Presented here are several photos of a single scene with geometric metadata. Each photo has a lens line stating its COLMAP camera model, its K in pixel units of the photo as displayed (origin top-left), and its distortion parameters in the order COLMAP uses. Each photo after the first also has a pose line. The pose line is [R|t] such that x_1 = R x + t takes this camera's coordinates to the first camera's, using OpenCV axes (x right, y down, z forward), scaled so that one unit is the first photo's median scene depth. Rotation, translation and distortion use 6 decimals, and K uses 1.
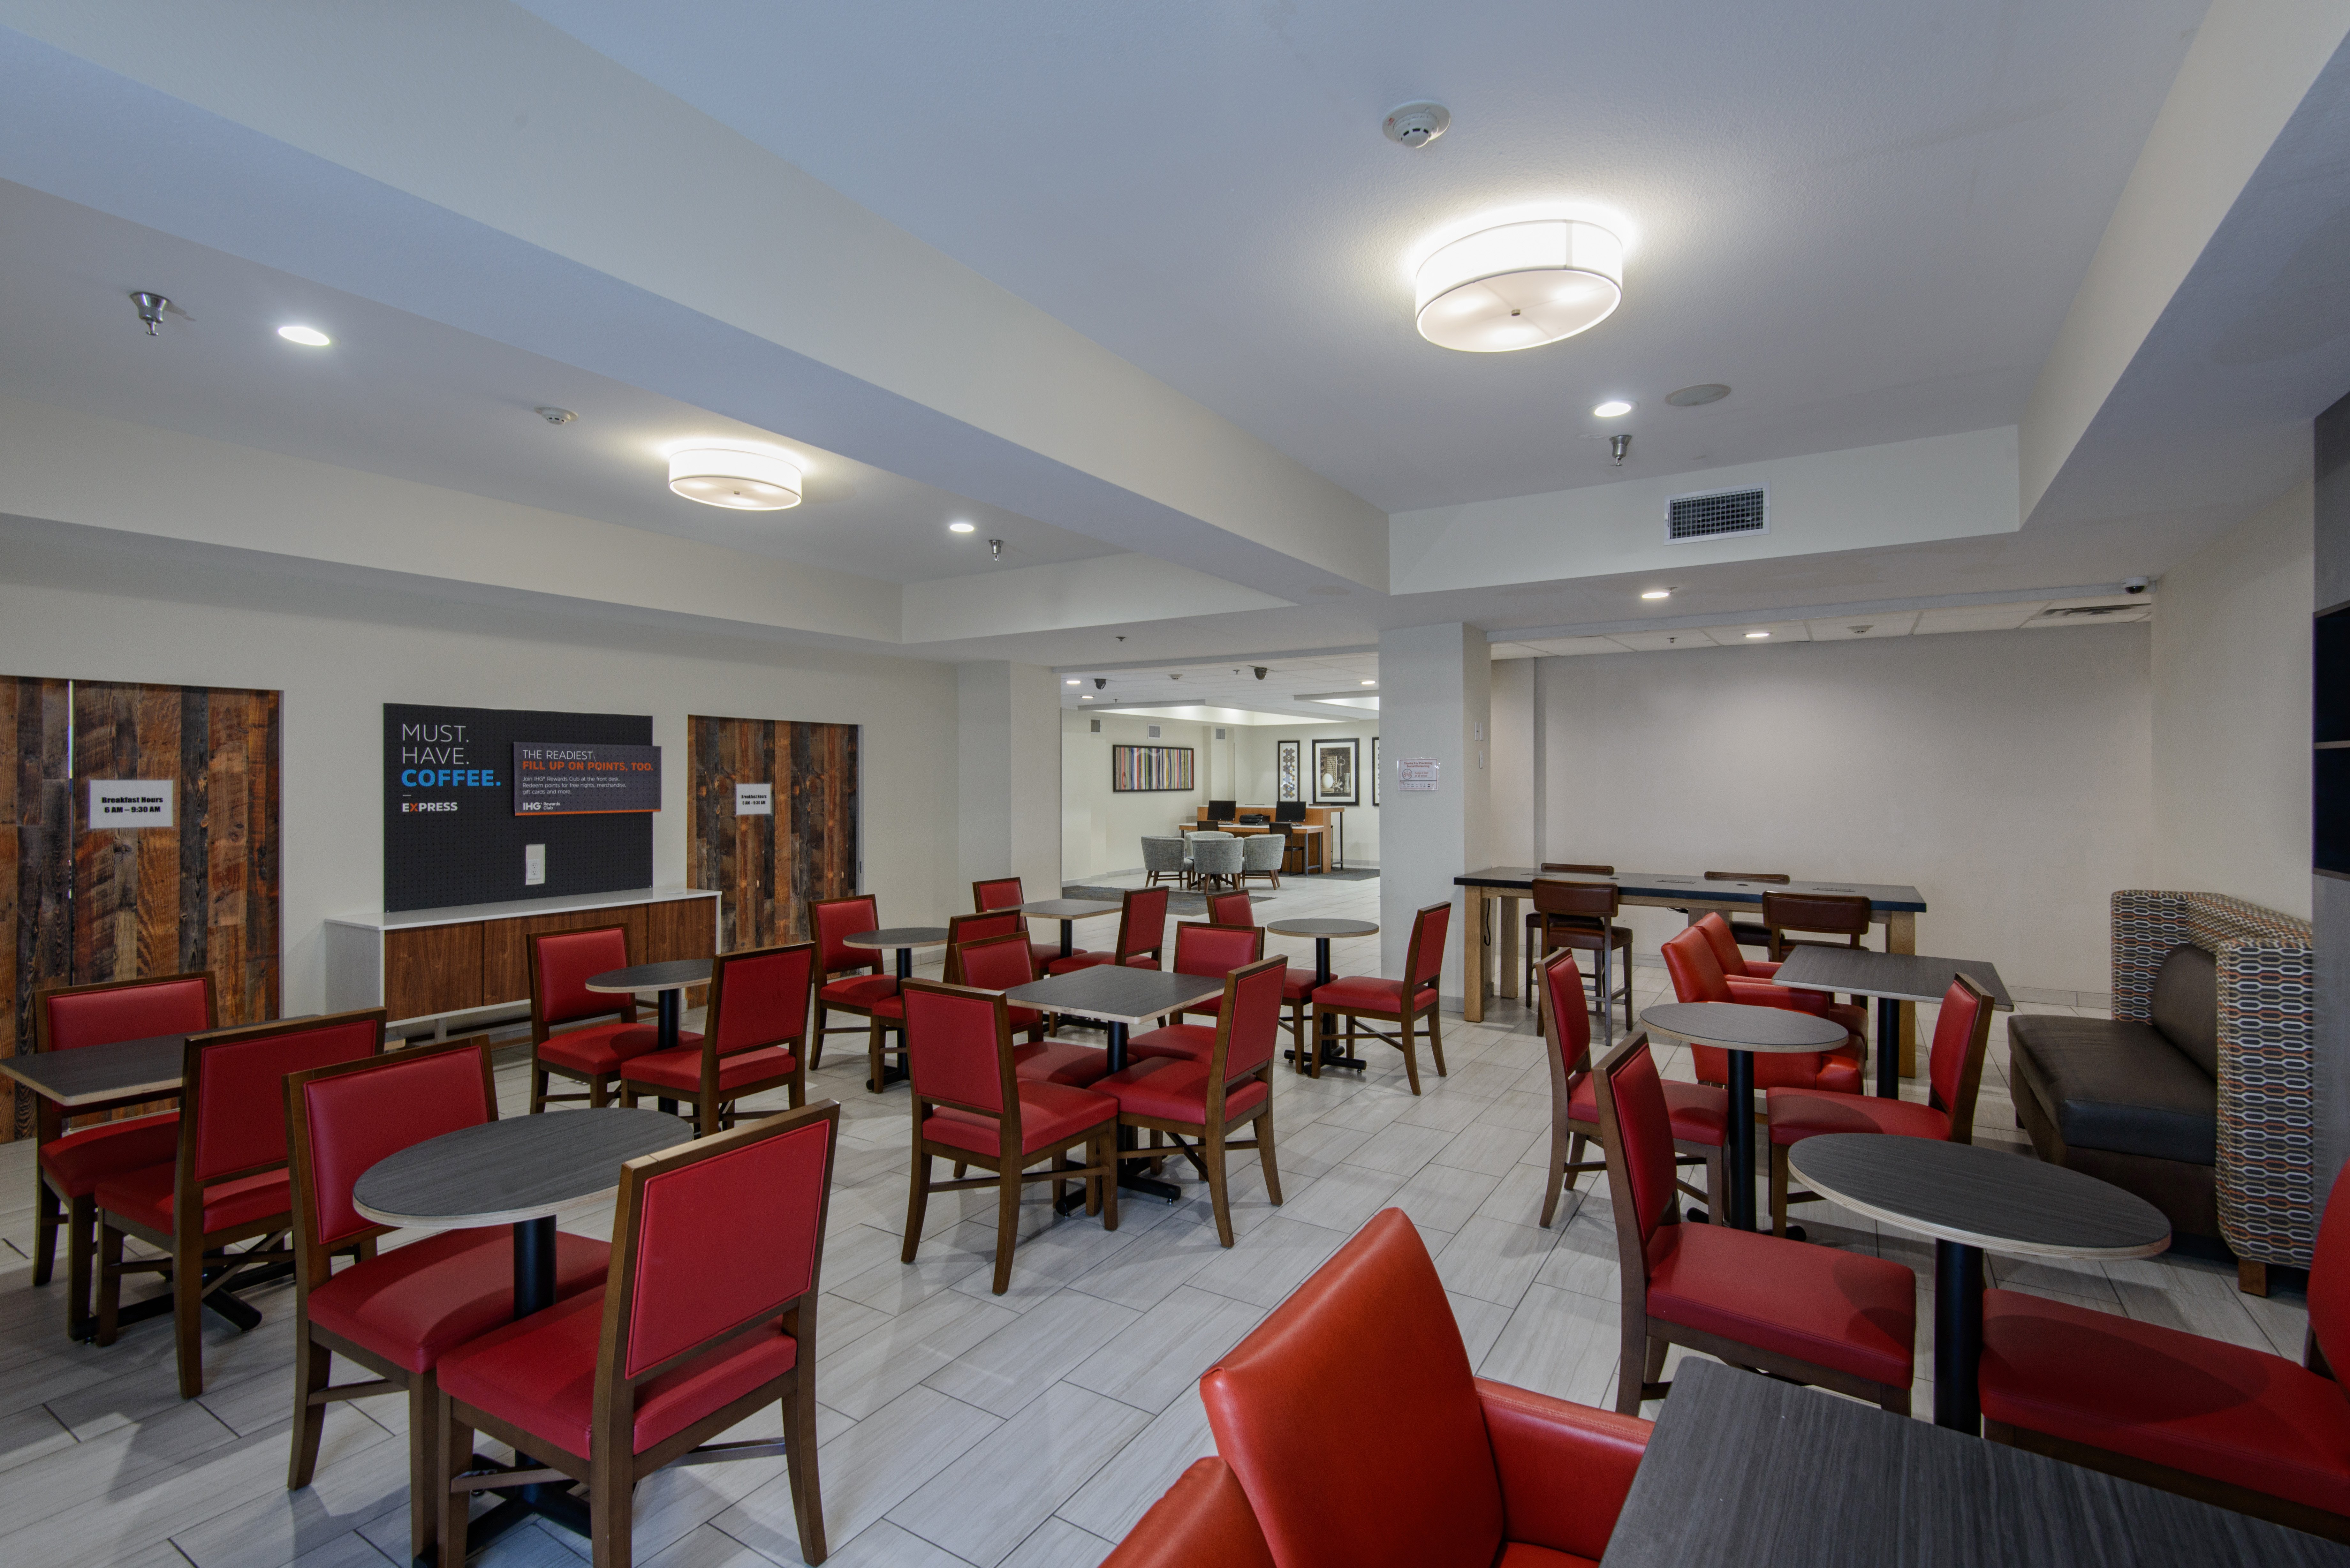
lens RADIAL K [[1070.7, 0, 1176.3], [0, 1070.7, 774.1], [0, 0, 1]] dist [-0.000260, -0.000003]
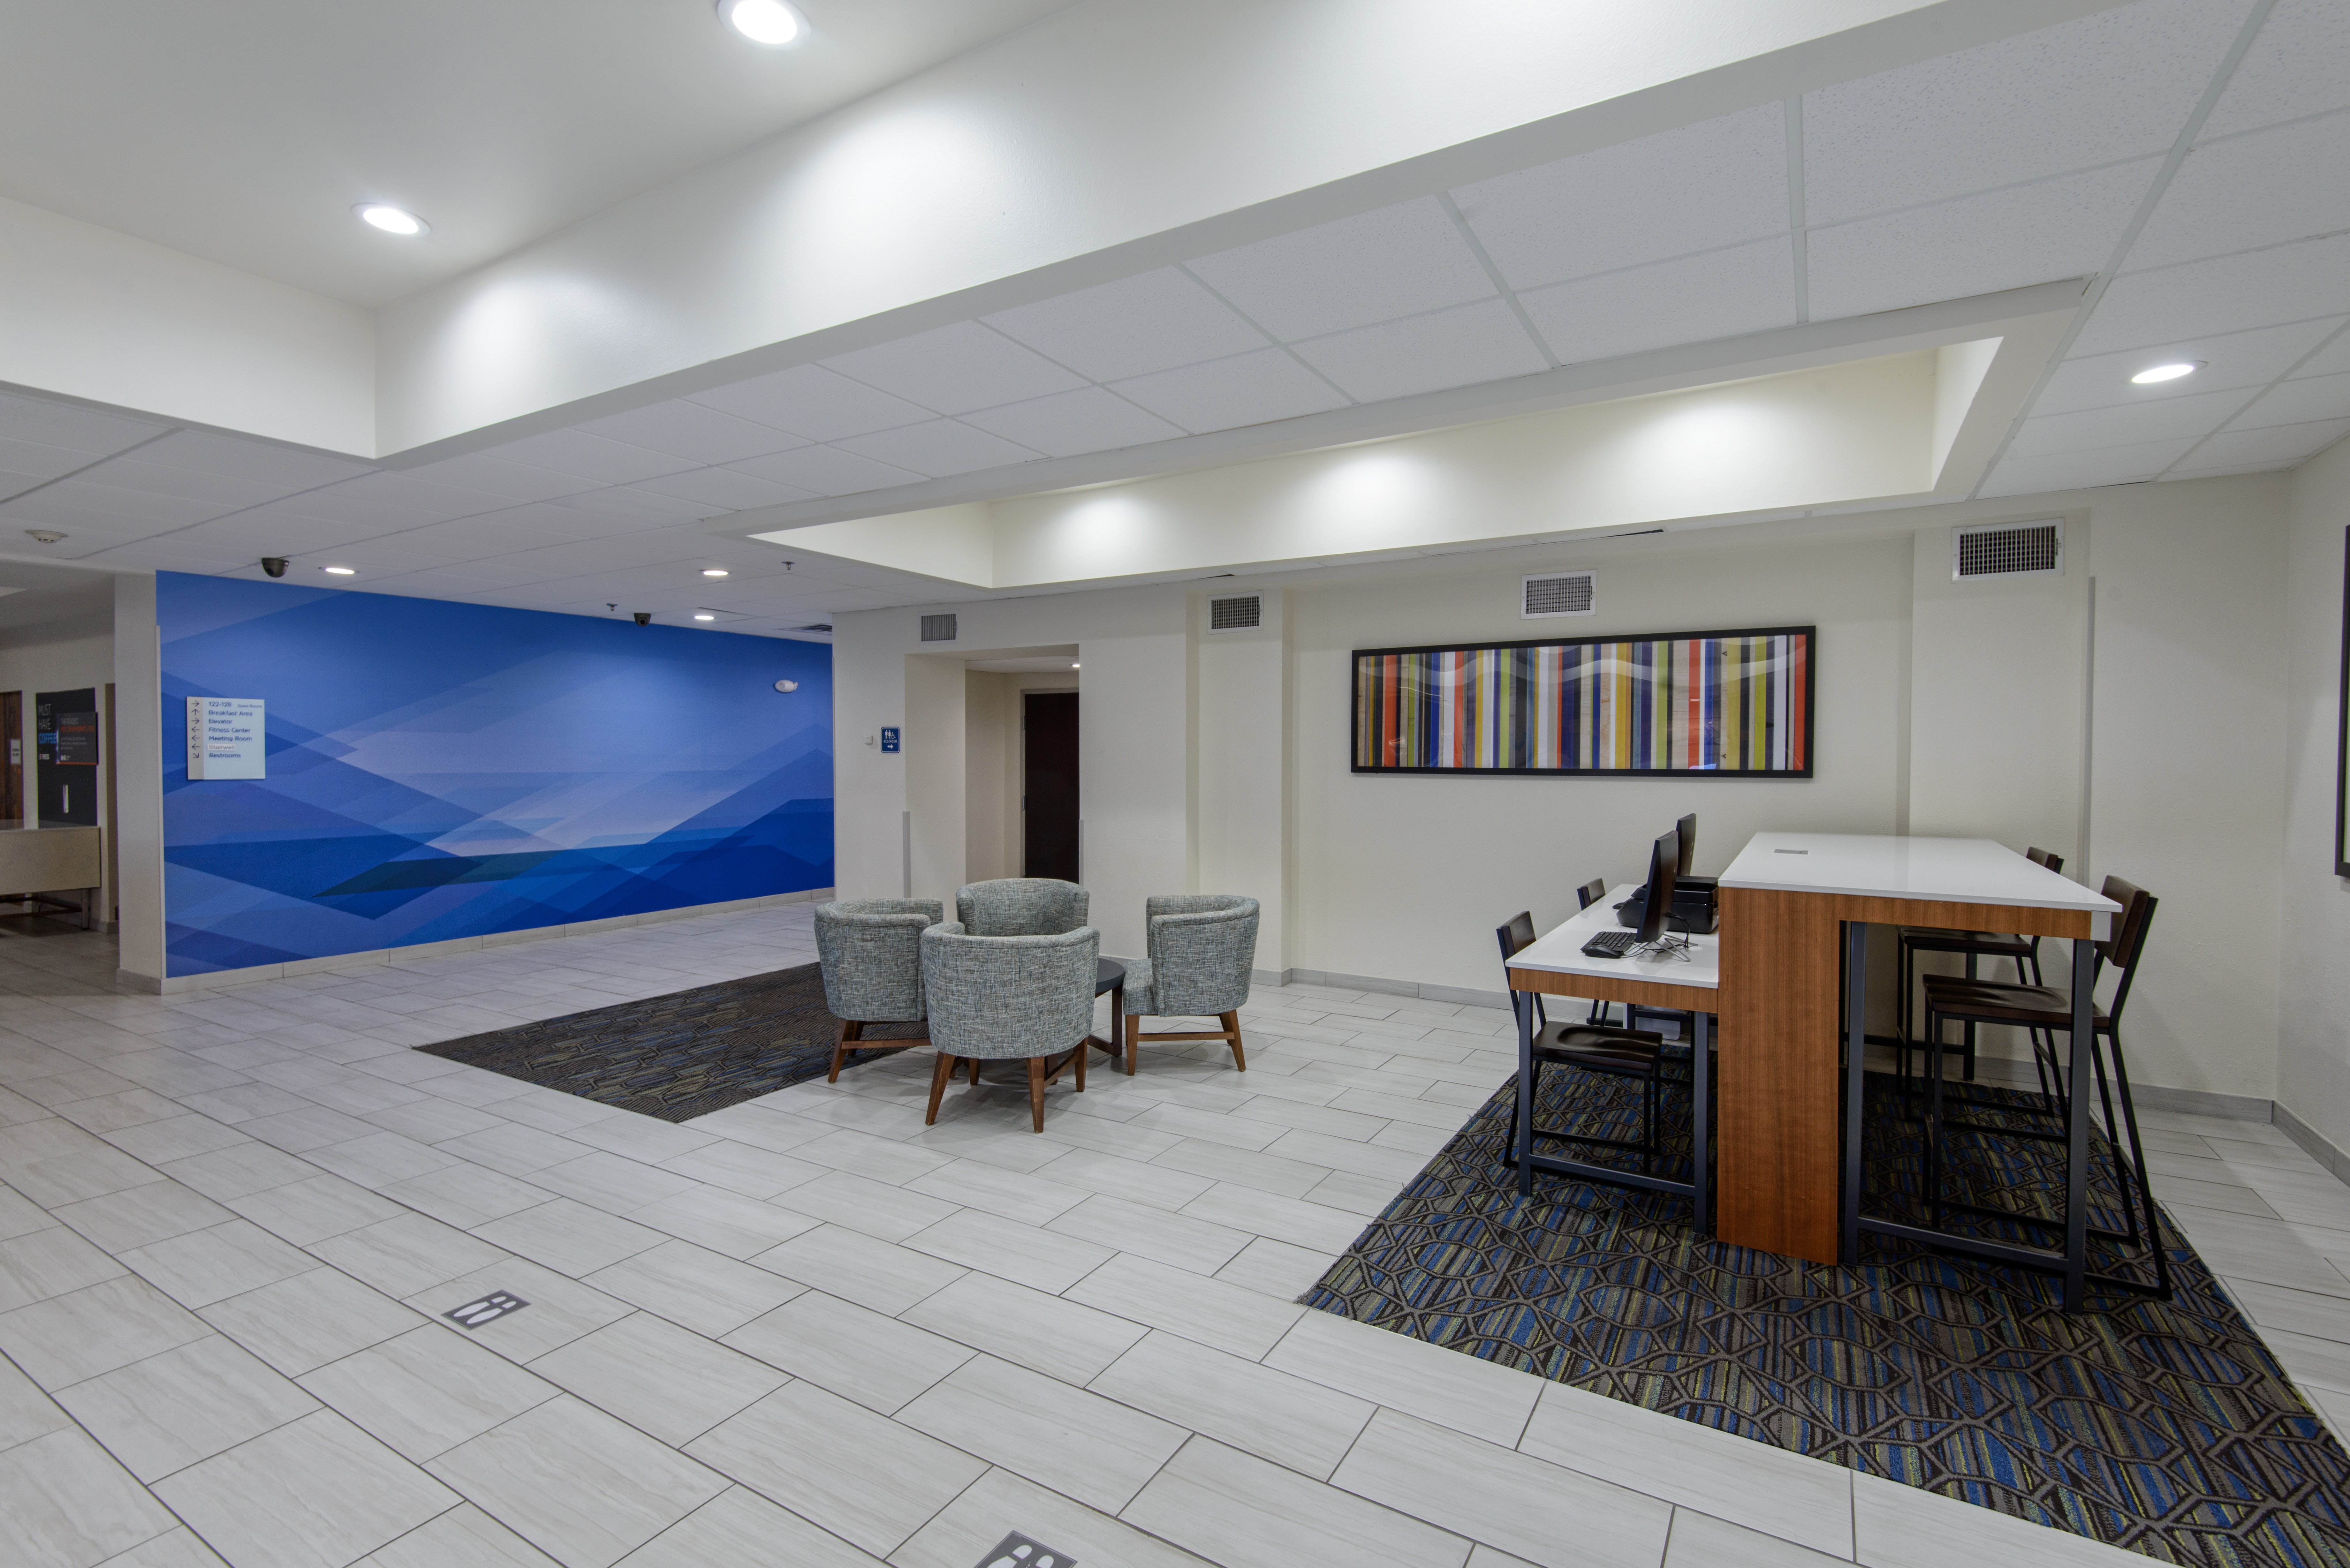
lens RADIAL K [[1070.7, 0, 1178.2], [0, 1070.7, 777.2], [0, 0, 1]] dist [-0.000260, -0.000003]
pose [[0.022504, 0.022794, -0.999487, 0.316112], [-0.003231, 0.999736, 0.022727, 0.009522], [0.999742, 0.002718, 0.022572, 0.884748]]
